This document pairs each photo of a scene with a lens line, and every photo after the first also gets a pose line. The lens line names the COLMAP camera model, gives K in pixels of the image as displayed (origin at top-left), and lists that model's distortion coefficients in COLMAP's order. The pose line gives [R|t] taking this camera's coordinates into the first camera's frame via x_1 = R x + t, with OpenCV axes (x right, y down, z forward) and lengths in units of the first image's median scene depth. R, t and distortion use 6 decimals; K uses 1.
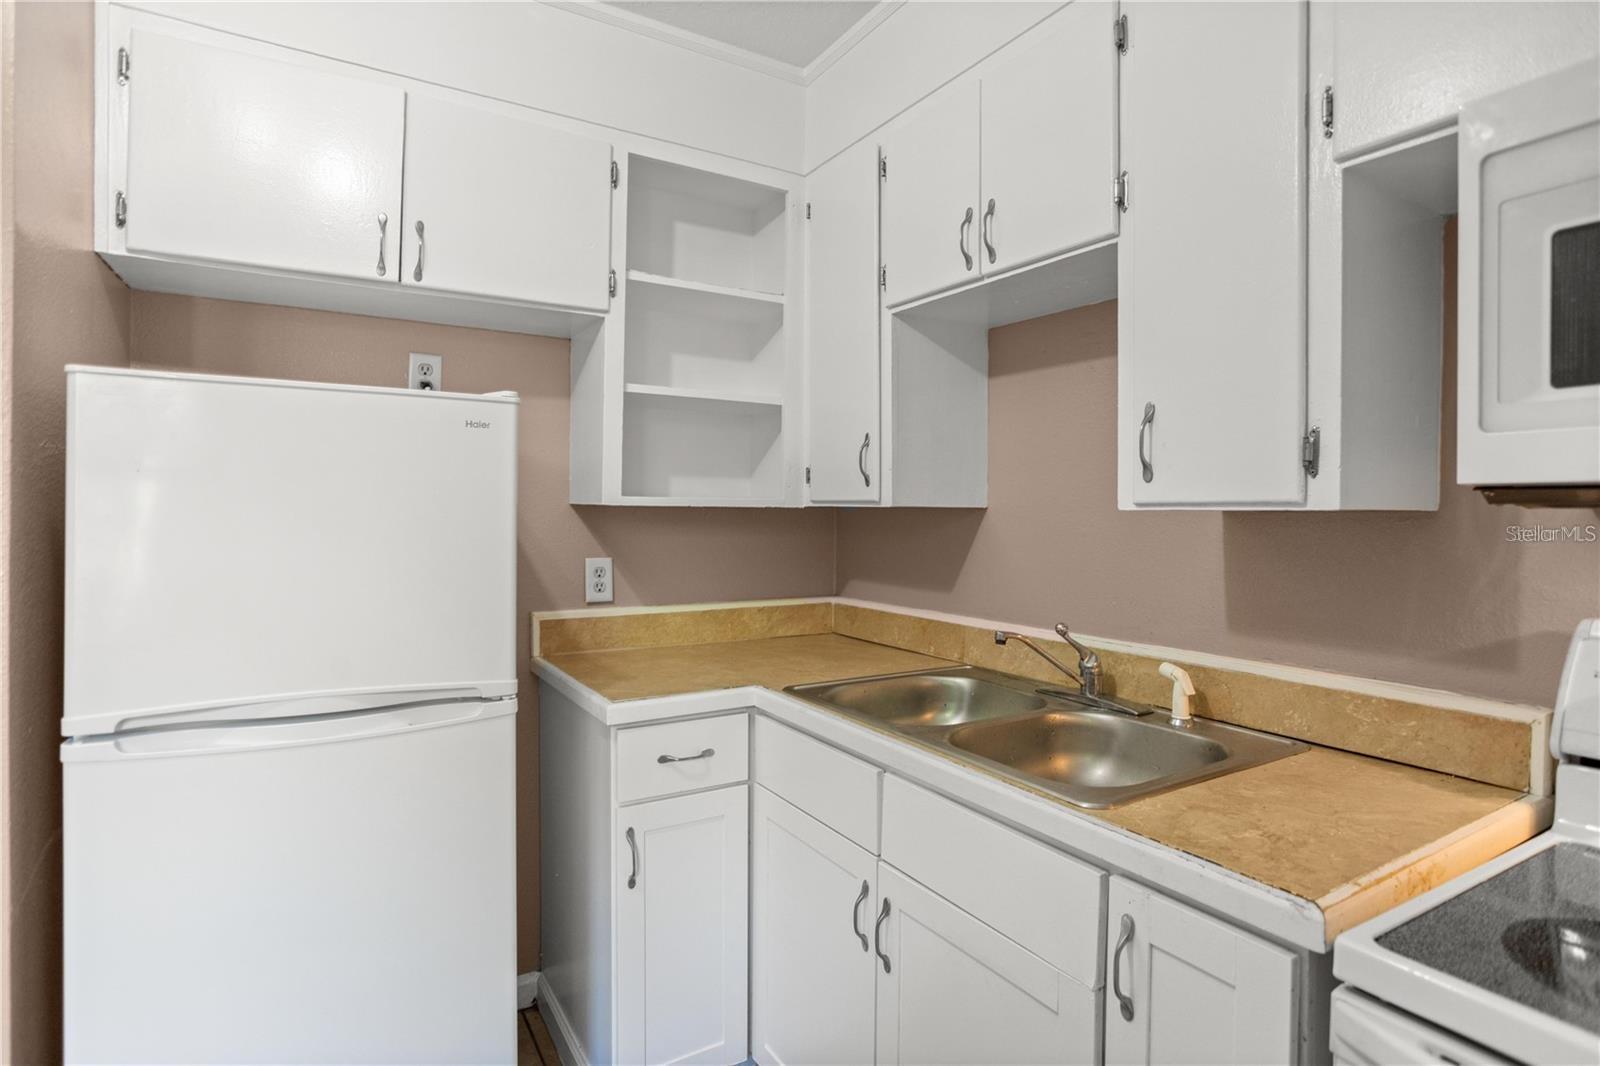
lens RADIAL K [[811.9, 0, 795.2], [0, 811.9, 515.0], [0, 0, 1]] dist [-0.055618, 0.028687]
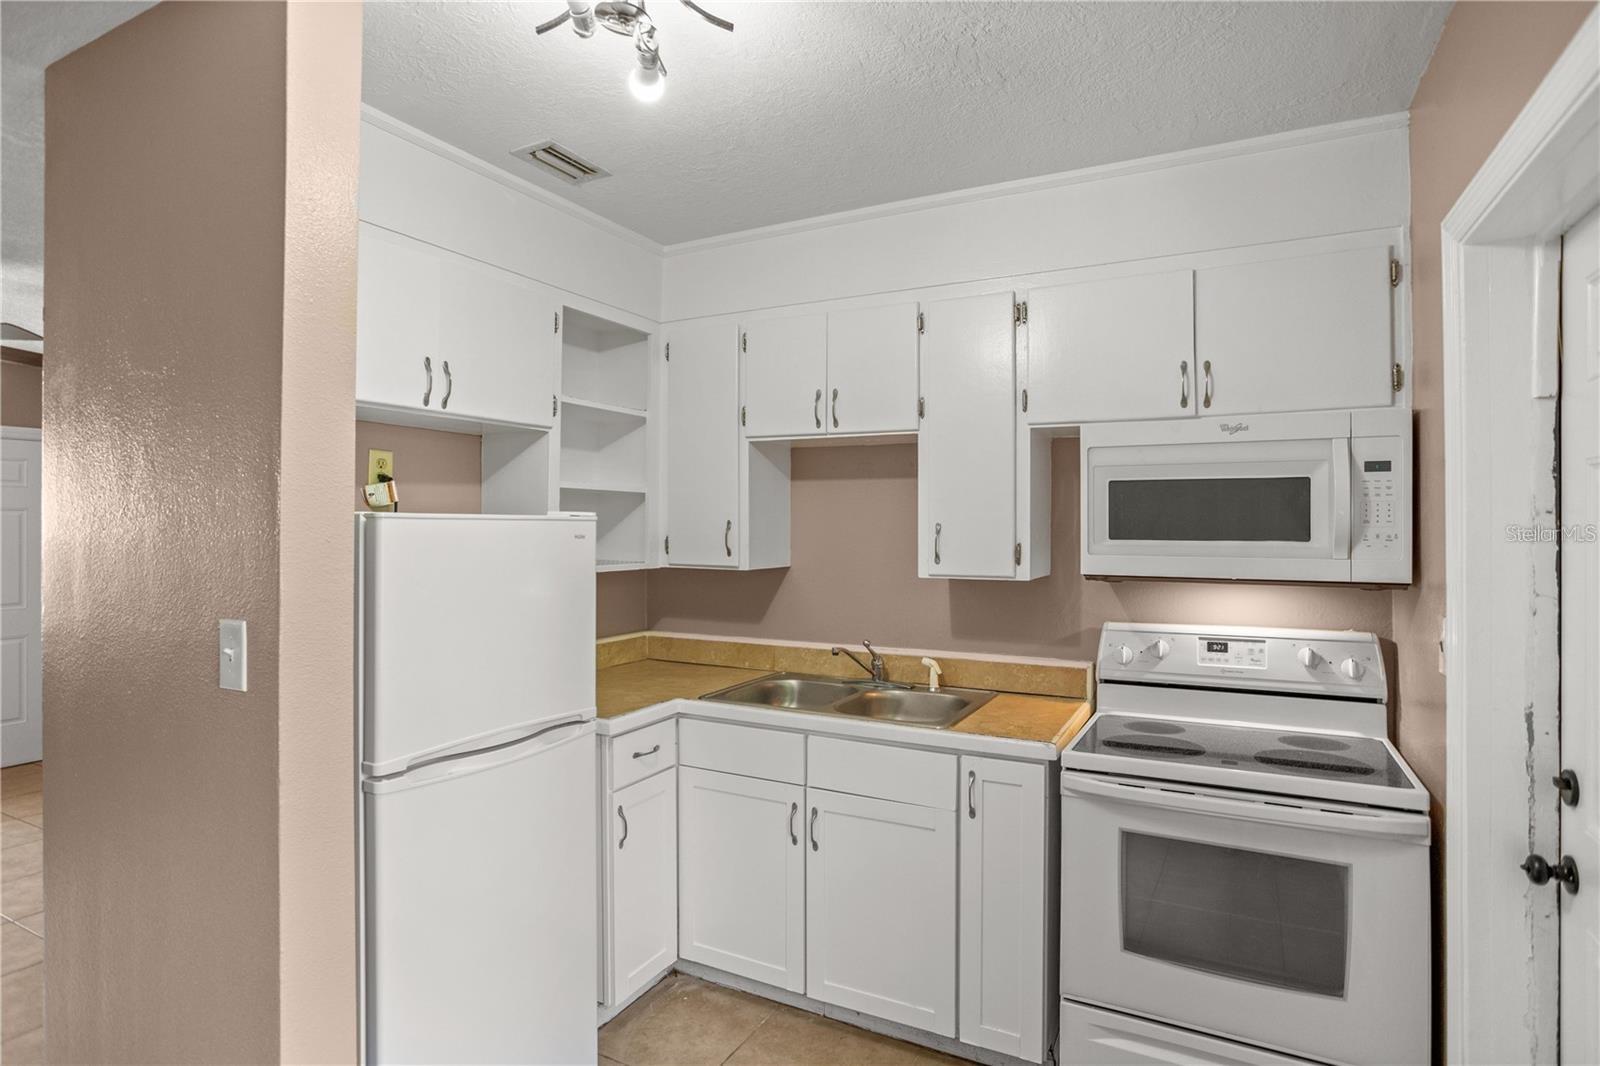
lens RADIAL K [[817.8, 0, 809.6], [0, 817.8, 526.1], [0, 0, 1]] dist [-0.057155, 0.029362]
pose [[0.855632, -0.004580, 0.517564, -0.674518], [0.006590, 0.999976, -0.002045, -0.104964], [-0.517542, 0.005160, 0.855642, -0.418152]]
